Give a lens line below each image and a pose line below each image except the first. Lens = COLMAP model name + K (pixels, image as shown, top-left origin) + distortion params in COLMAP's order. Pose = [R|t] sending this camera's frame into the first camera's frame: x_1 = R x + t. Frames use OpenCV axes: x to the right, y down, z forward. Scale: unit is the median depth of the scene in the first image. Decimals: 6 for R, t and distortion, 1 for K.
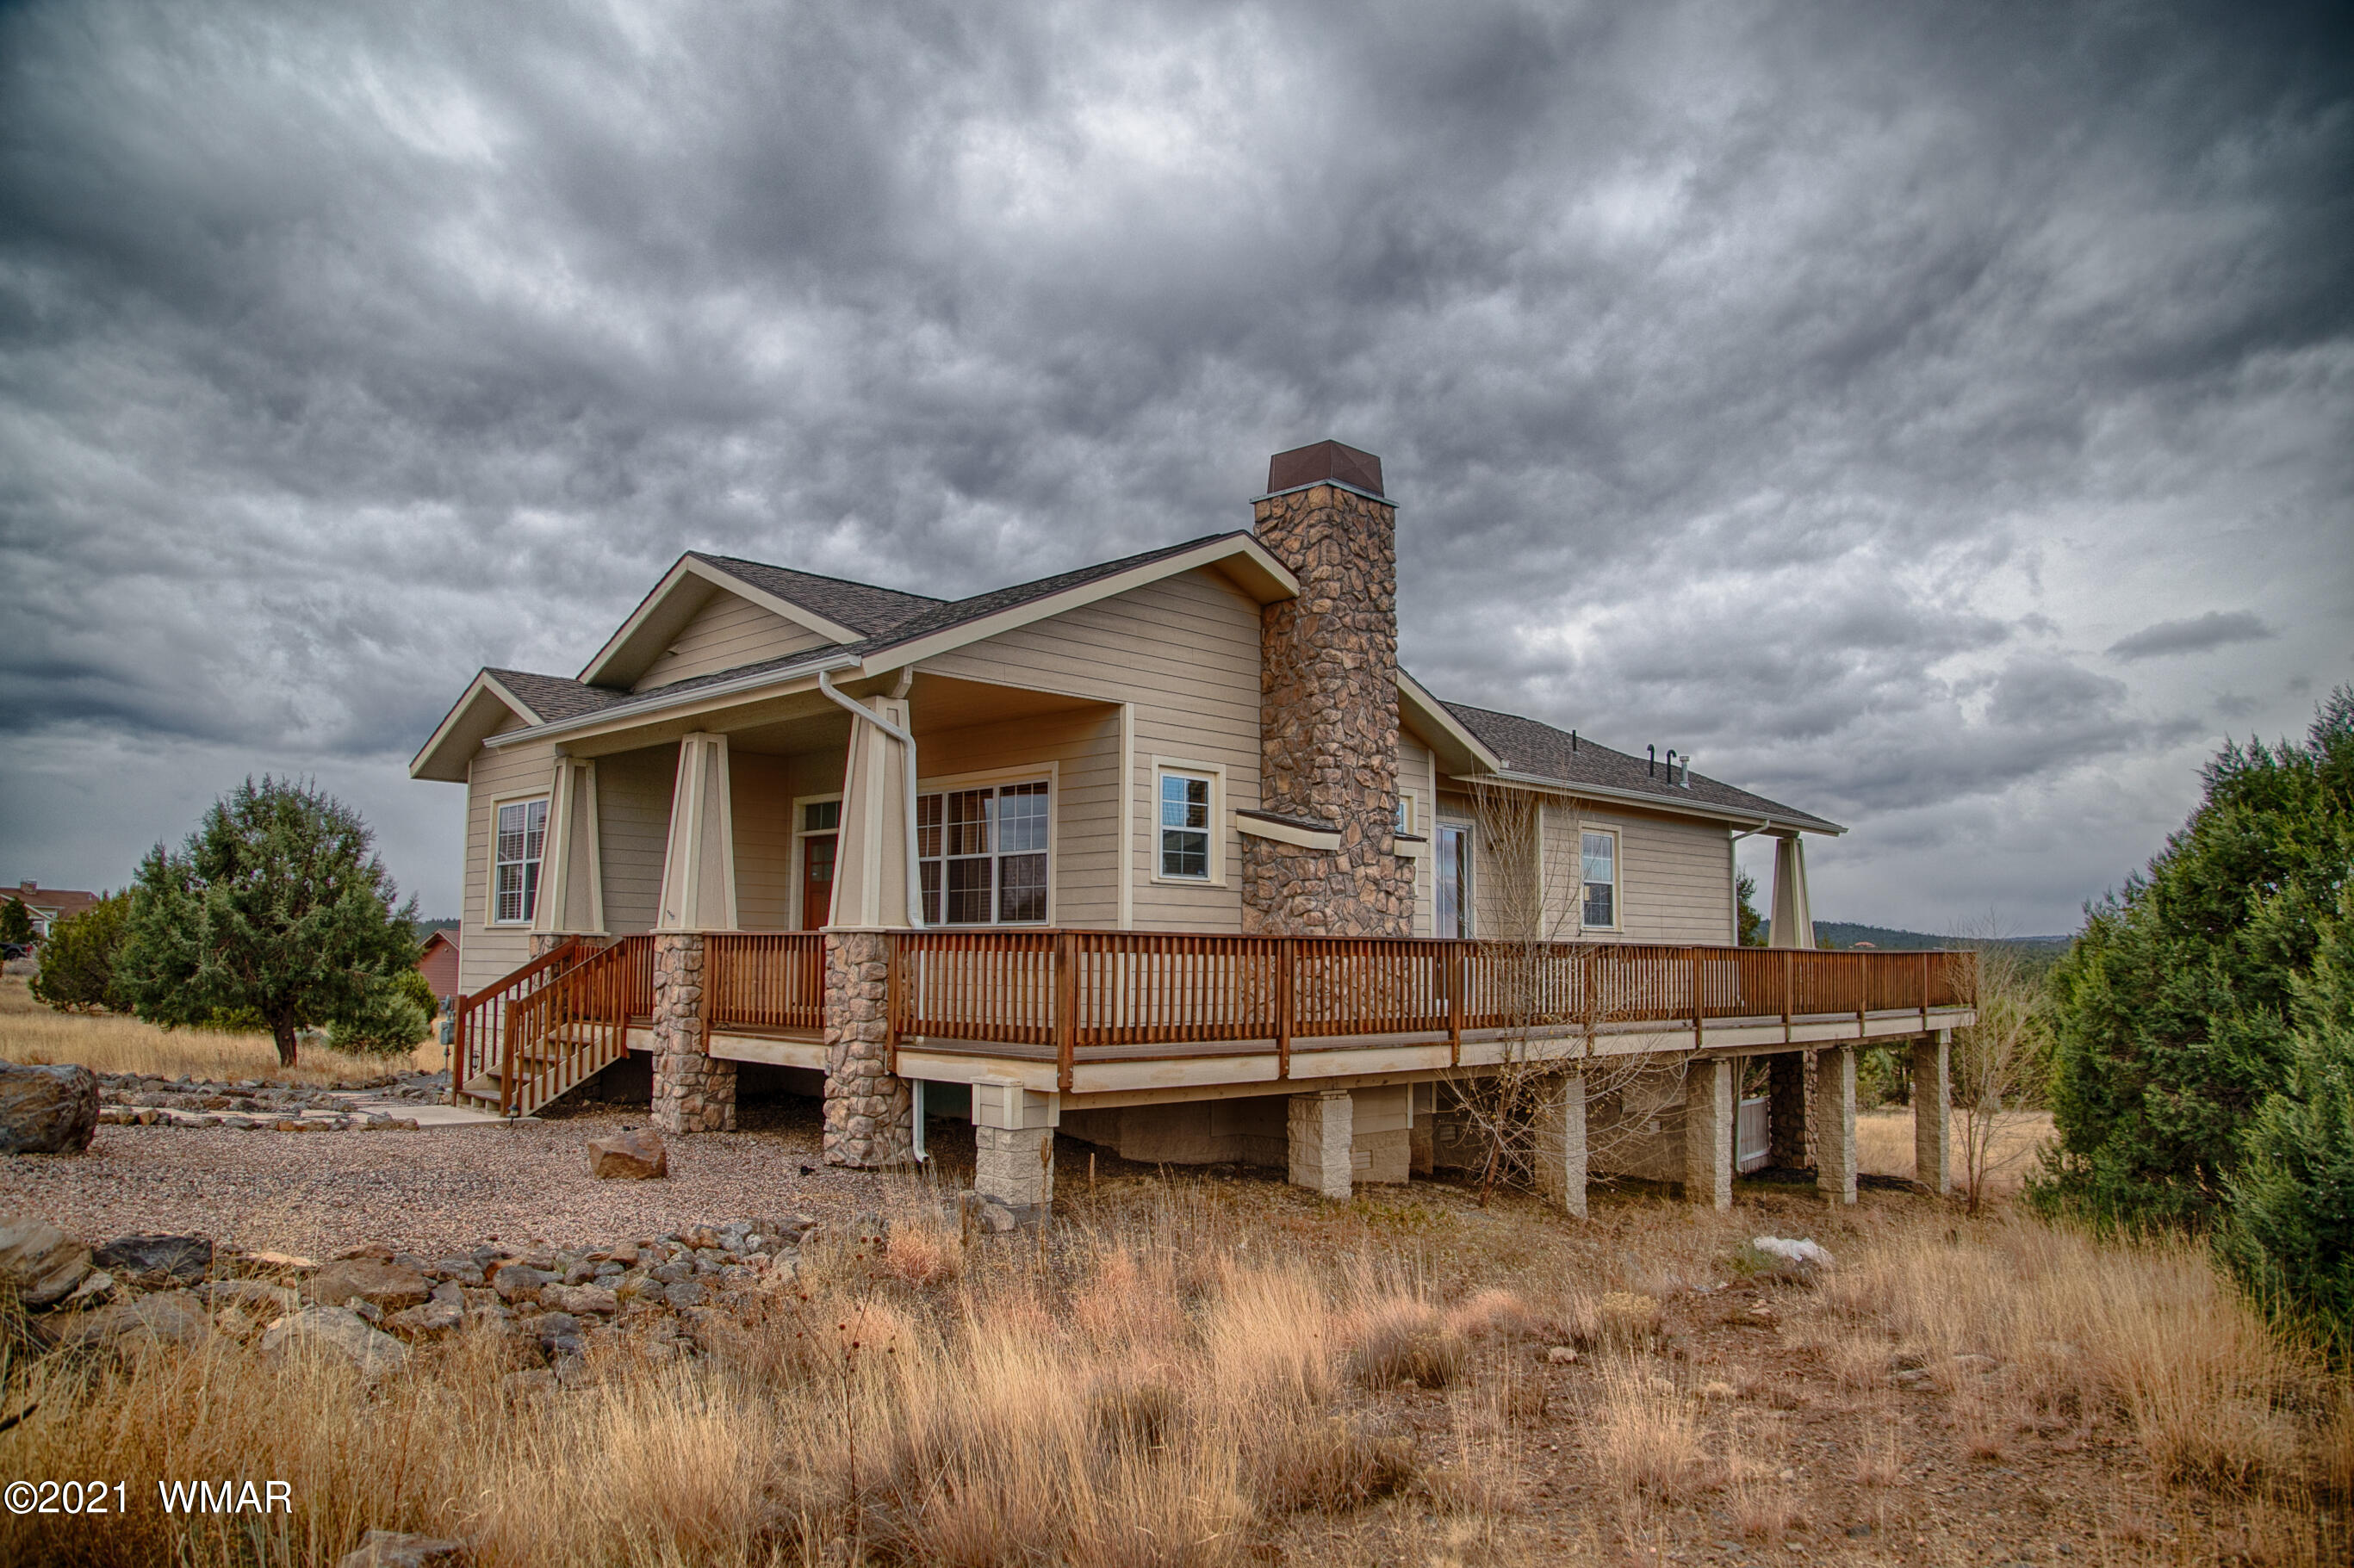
lens RADIAL K [[1623.1, 0, 1172.2], [0, 1623.1, 815.3], [0, 0, 1]] dist [-0.172257, 0.160188]
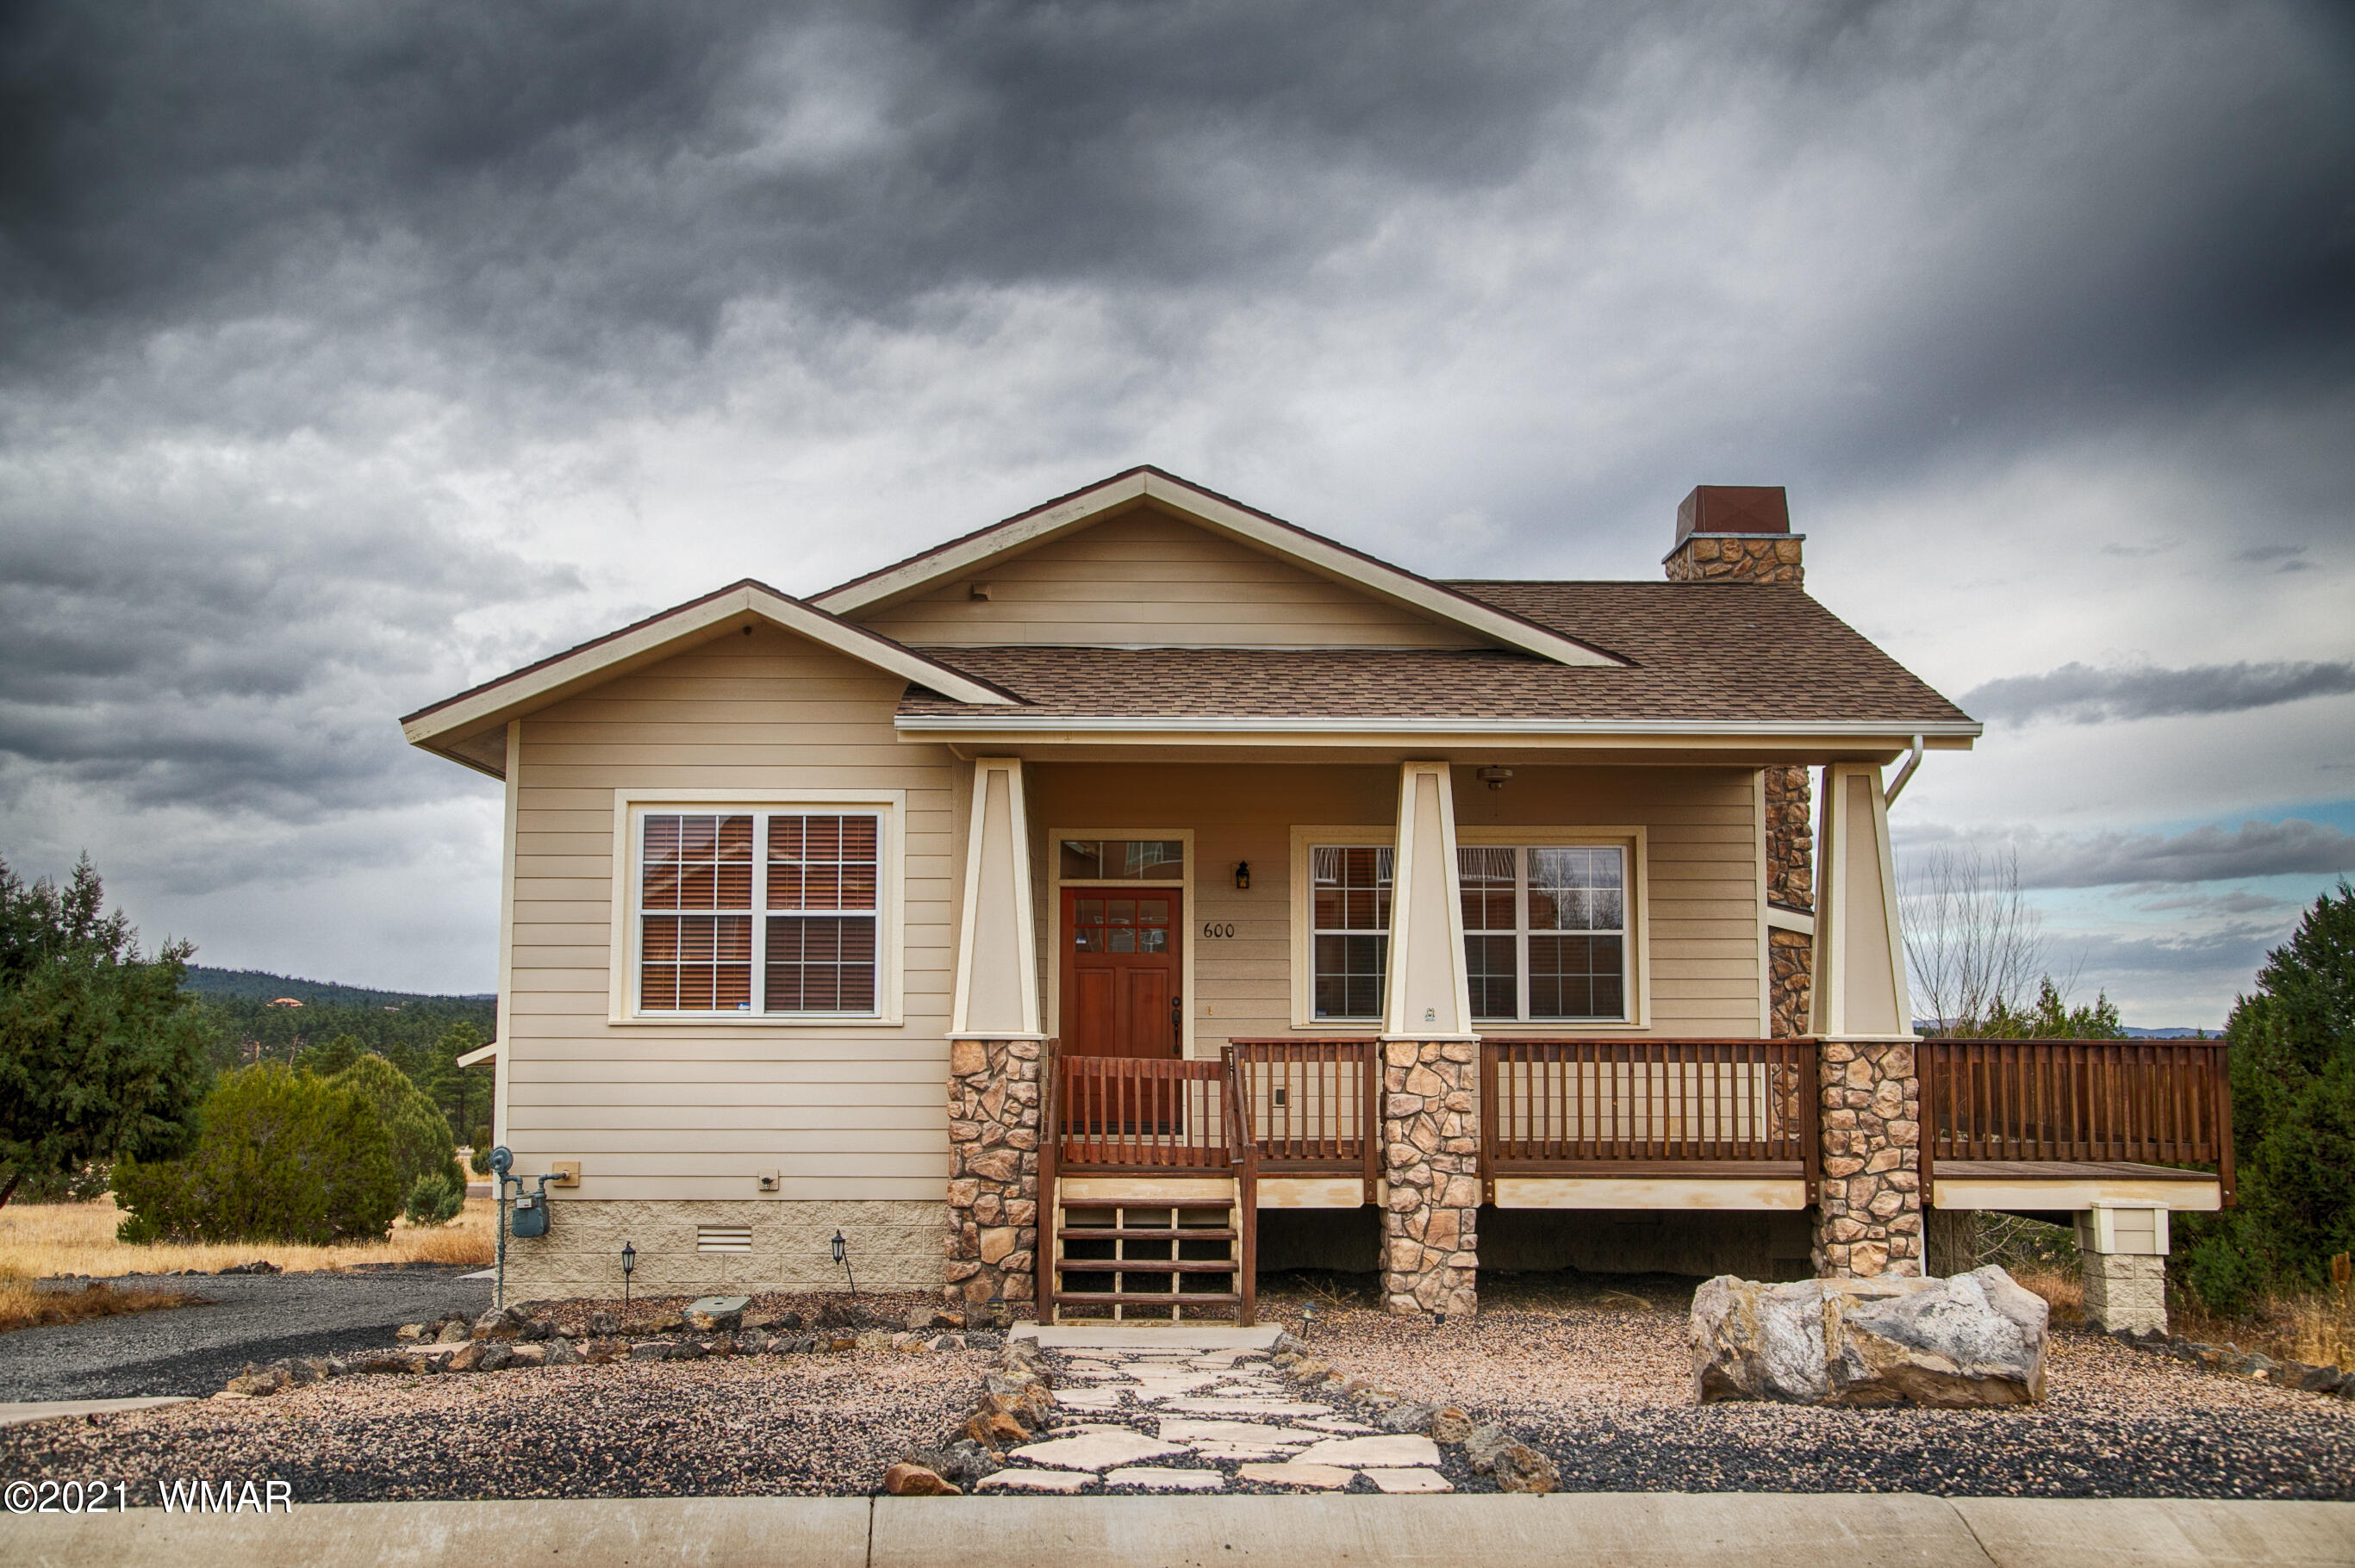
lens RADIAL K [[2388.3, 0, 1240.7], [0, 2388.3, 755.9], [0, 0, 1]] dist [0.005048, 0.017821]
pose [[0.685443, 0.076572, 0.724089, -1.098264], [-0.061554, 0.996989, -0.047163, 0.001622], [-0.725520, -0.012243, 0.688093, 0.304605]]
